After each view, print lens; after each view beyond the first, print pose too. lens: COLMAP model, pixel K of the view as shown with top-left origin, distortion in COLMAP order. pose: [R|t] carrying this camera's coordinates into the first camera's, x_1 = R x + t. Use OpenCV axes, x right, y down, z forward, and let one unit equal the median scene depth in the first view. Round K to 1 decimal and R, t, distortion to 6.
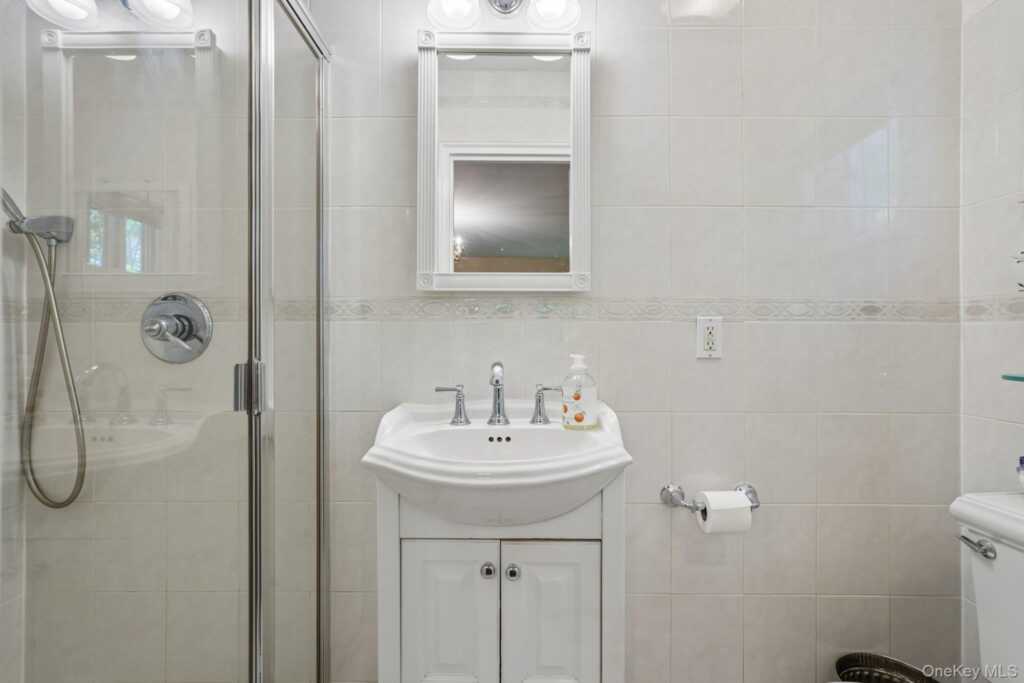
lens RADIAL K [[455.6, 0, 515.7], [0, 455.6, 340.7], [0, 0, 1]] dist [-0.015067, 0.007211]
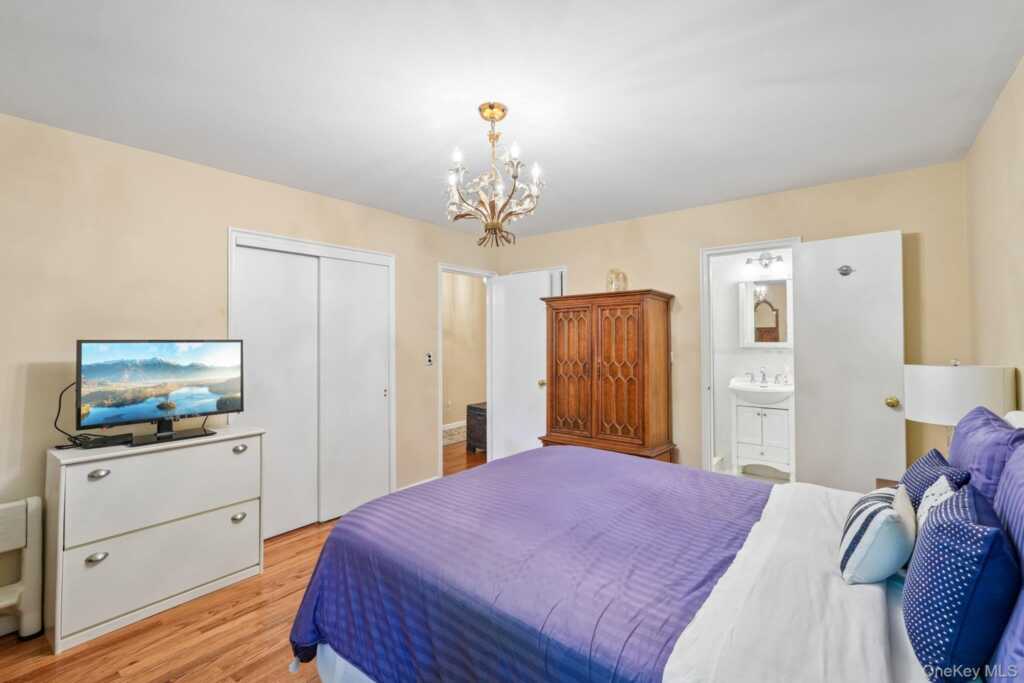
lens RADIAL K [[455.6, 0, 512.7], [0, 455.6, 336.6], [0, 0, 1]] dist [-0.015067, 0.007211]
pose [[0.790050, -0.014731, -0.612866, 0.618412], [0.000429, 0.999724, -0.023476, -0.113817], [0.613043, 0.018284, 0.789838, -3.204322]]
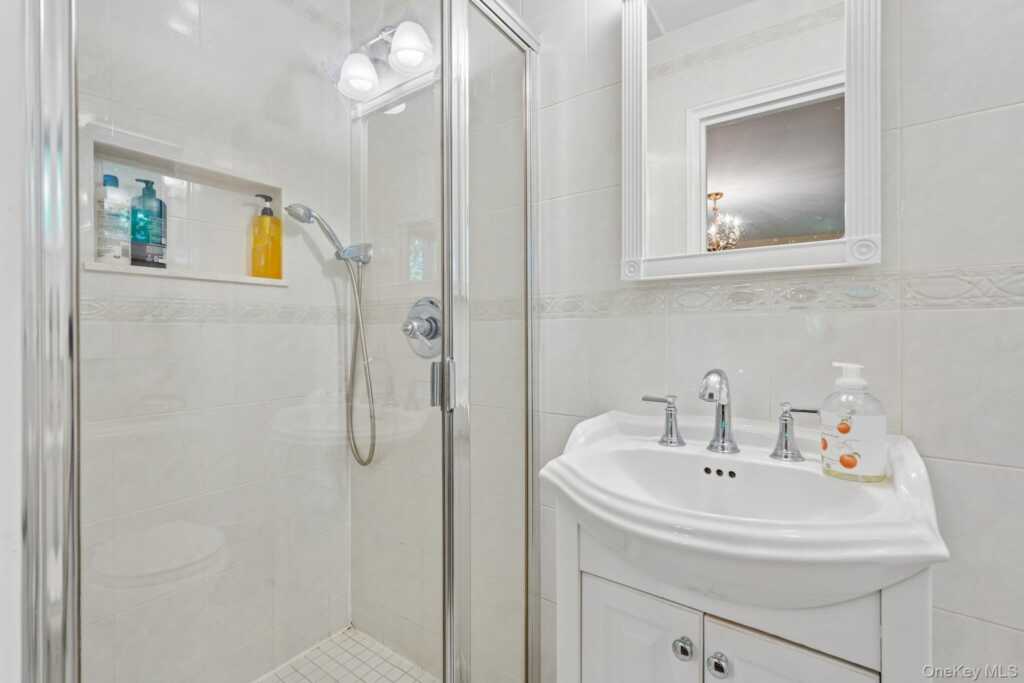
lens RADIAL K [[455.6, 0, 508.9], [0, 455.6, 335.6], [0, 0, 1]] dist [-0.015067, 0.007211]
pose [[0.808449, -0.000970, -0.588566, 0.118518], [-0.000475, 0.999997, -0.002300, -0.006121], [0.588566, 0.002139, 0.808446, 0.185916]]
